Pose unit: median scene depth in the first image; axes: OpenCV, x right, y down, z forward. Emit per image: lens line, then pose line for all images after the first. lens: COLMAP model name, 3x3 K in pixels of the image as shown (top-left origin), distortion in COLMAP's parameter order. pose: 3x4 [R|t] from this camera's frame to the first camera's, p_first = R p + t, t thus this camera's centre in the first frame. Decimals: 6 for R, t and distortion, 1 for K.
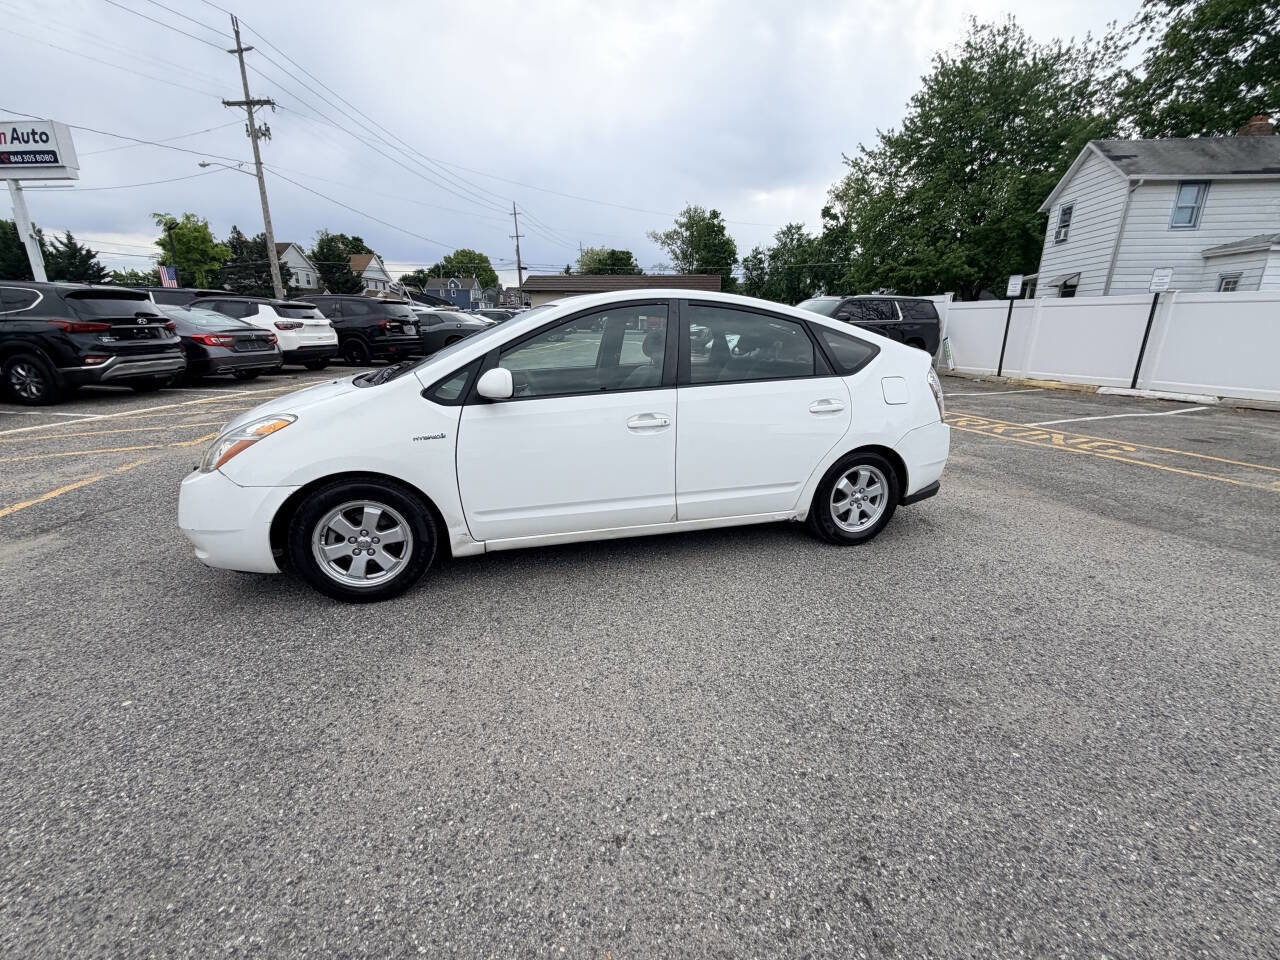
lens RADIAL K [[545.3, 0, 643.9], [0, 545.3, 483.7], [0, 0, 1]] dist [0.000219, -0.000291]
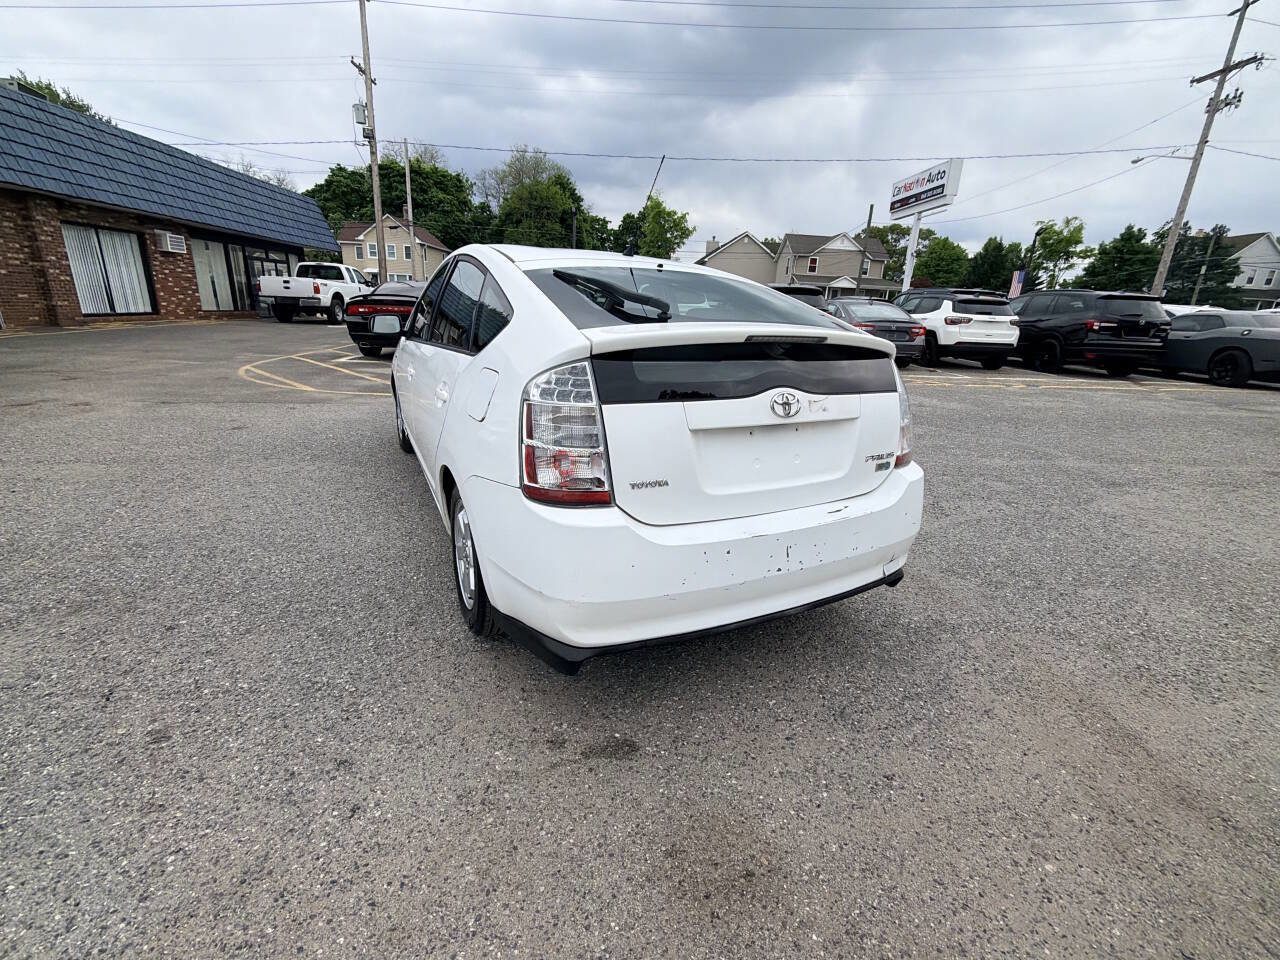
lens RADIAL K [[545.3, 0, 642.8], [0, 545.3, 482.0], [0, 0, 1]] dist [0.000219, -0.000291]
pose [[0.168334, 0.299568, -0.939107, 0.194862], [-0.313864, 0.919407, 0.237024, -0.051035], [0.934427, 0.254852, 0.248791, 0.198304]]
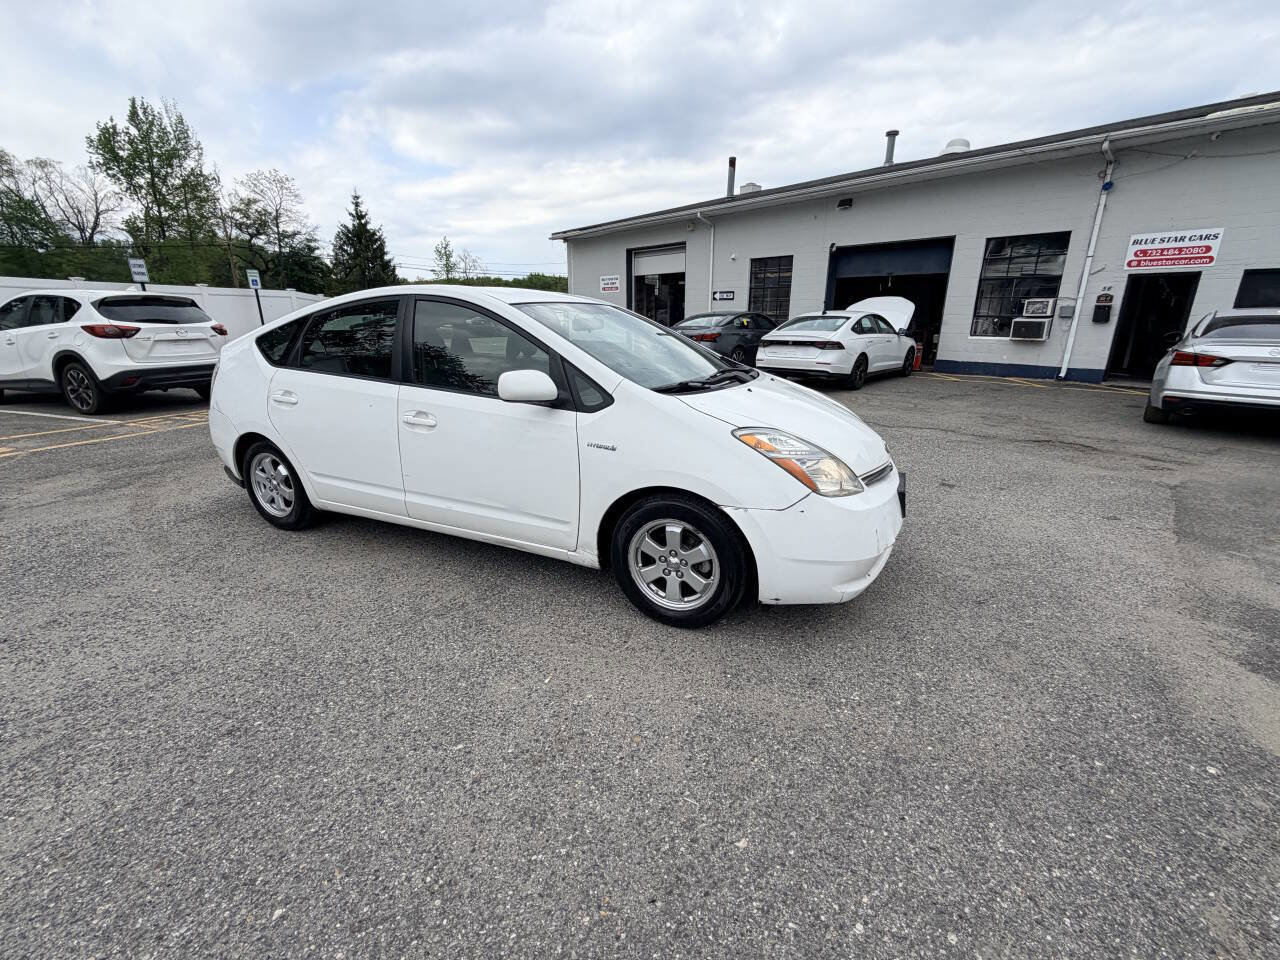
lens RADIAL K [[545.3, 0, 639.9], [0, 545.3, 477.5], [0, 0, 1]] dist [0.000219, -0.000291]
pose [[-0.734792, -0.206348, 0.646144, -0.183941], [0.175774, 0.862134, 0.475214, -0.095433], [-0.655122, 0.462759, -0.597218, 0.315356]]
